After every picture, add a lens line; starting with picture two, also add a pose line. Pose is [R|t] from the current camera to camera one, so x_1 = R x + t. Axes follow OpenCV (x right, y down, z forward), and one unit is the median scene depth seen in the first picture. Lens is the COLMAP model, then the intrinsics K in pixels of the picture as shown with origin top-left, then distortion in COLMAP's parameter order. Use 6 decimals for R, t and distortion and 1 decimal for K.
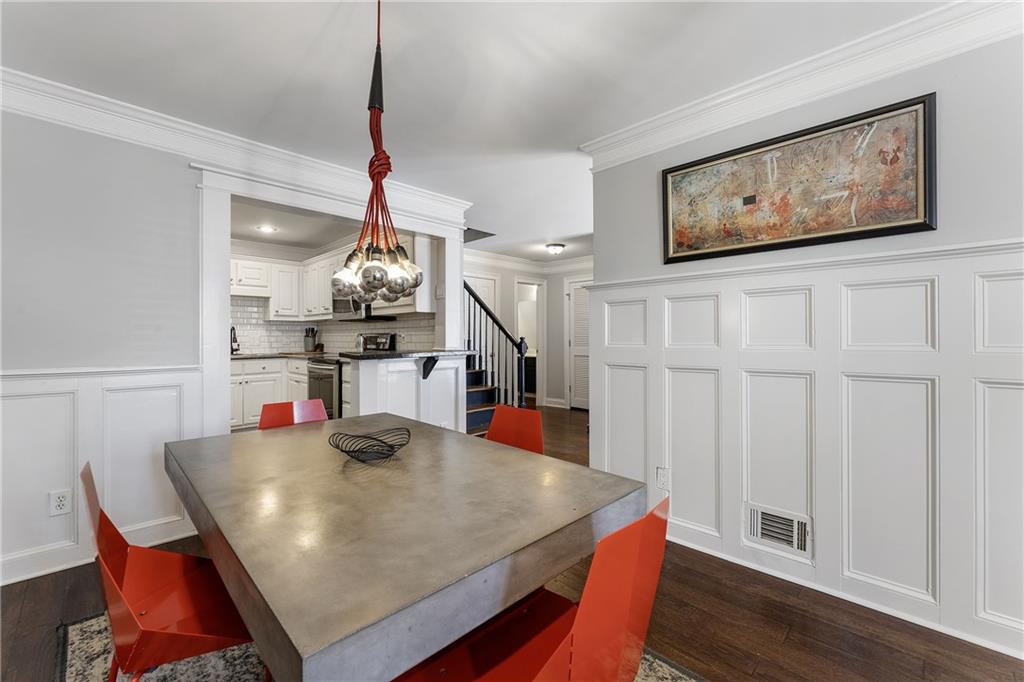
lens RADIAL K [[415.8, 0, 519.3], [0, 415.8, 340.8], [0, 0, 1]] dist [-0.000754, 0.000020]
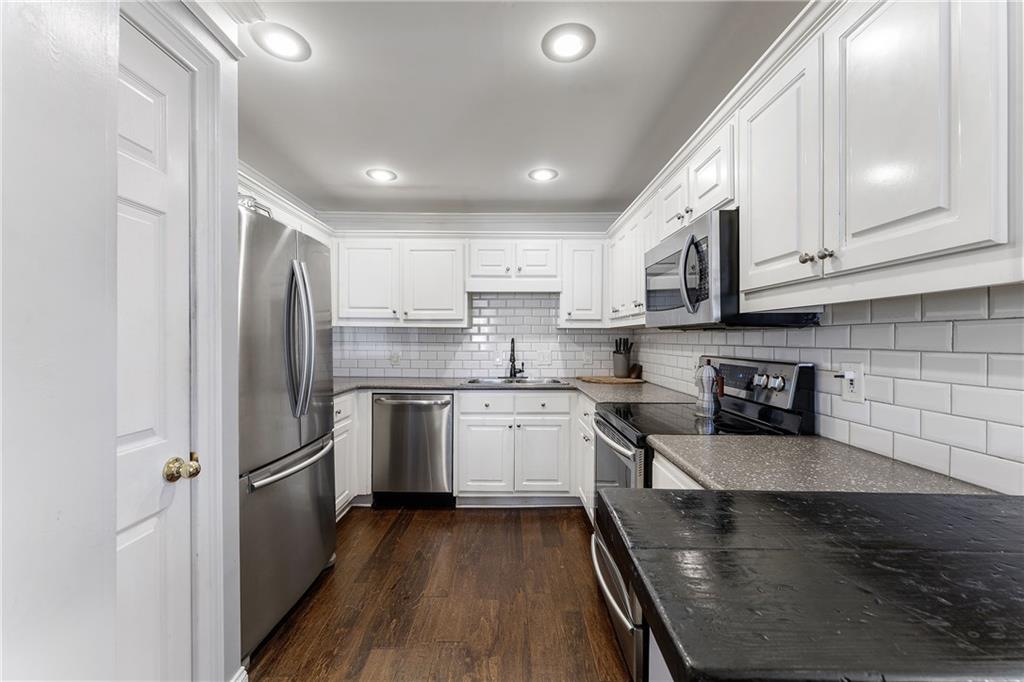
lens RADIAL K [[415.8, 0, 501.0], [0, 415.8, 334.7], [0, 0, 1]] dist [-0.000754, 0.000020]
pose [[0.678440, -0.000928, -0.734656, -0.198937], [-0.014108, 0.999798, -0.014292, -0.029534], [0.734521, 0.020061, 0.678290, 0.521496]]
